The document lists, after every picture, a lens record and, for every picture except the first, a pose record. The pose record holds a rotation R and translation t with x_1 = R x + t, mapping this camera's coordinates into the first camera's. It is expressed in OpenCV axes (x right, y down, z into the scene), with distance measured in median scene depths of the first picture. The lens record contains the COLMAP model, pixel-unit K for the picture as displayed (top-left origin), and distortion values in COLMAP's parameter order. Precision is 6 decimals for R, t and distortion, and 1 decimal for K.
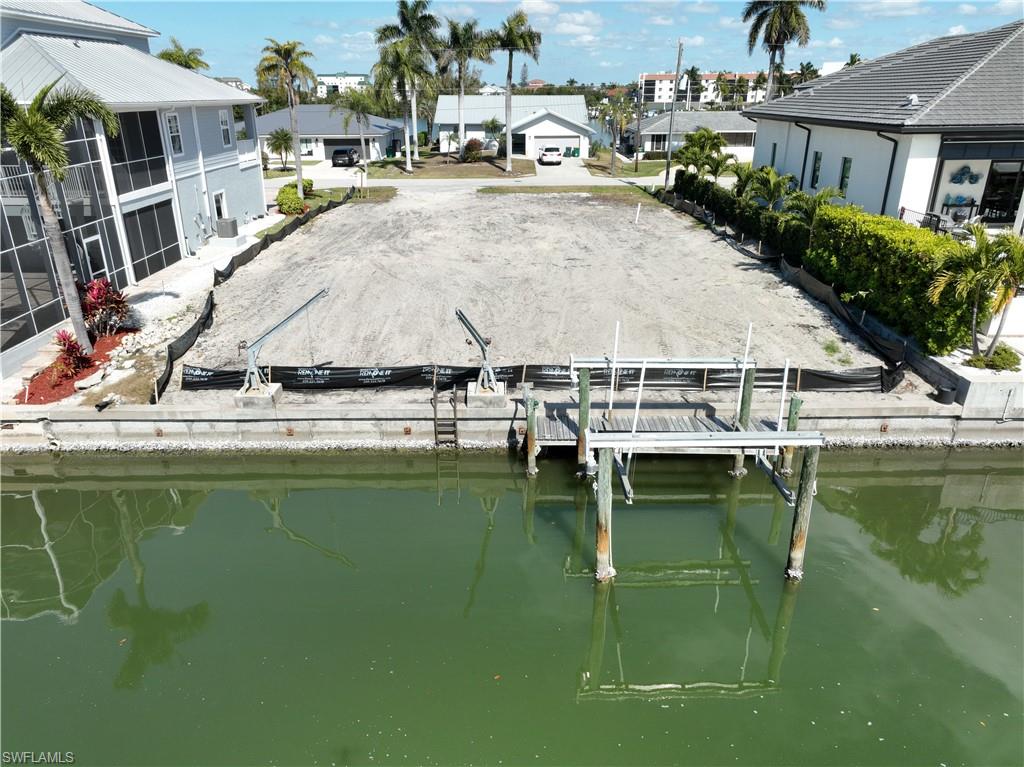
lens RADIAL K [[721.0, 0, 512.0], [0, 721.0, 383.5], [0, 0, 1]] dist [-0.003804, 0.022721]
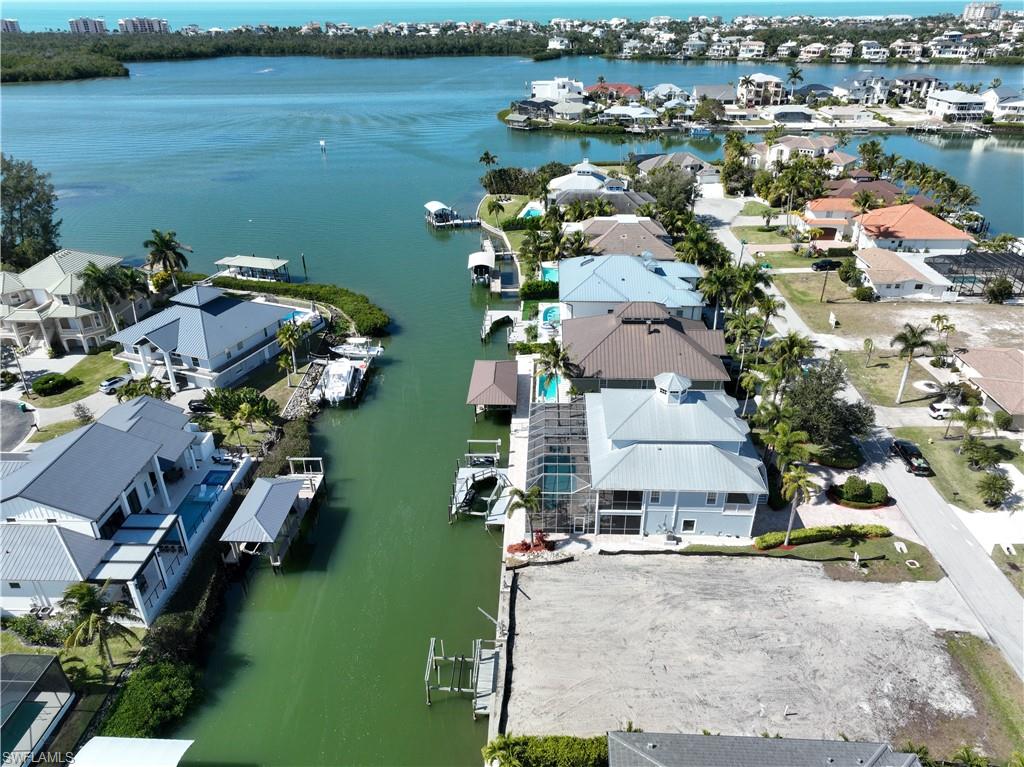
lens RADIAL K [[721.0, 0, 512.0], [0, 721.0, 383.5], [0, 0, 1]] dist [-0.003804, 0.022721]
pose [[-0.045914, 0.472056, -0.880372, 1.781822], [-0.369703, 0.810694, 0.453976, -1.871944], [0.928015, 0.346320, 0.137298, 0.119136]]
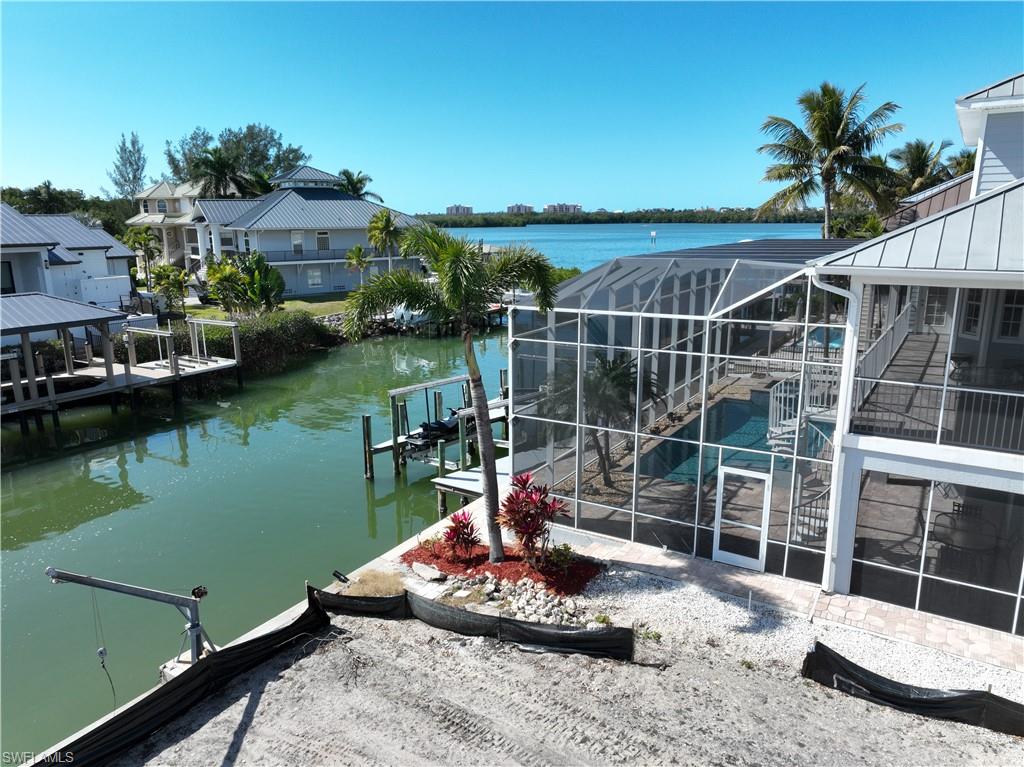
lens RADIAL K [[721.0, 0, 512.0], [0, 721.0, 383.5], [0, 0, 1]] dist [-0.003804, 0.022721]
pose [[-0.533517, 0.197742, -0.822349, 0.000476], [-0.311646, 0.857916, 0.408481, -0.434701], [0.786280, 0.474213, -0.396088, 1.017160]]
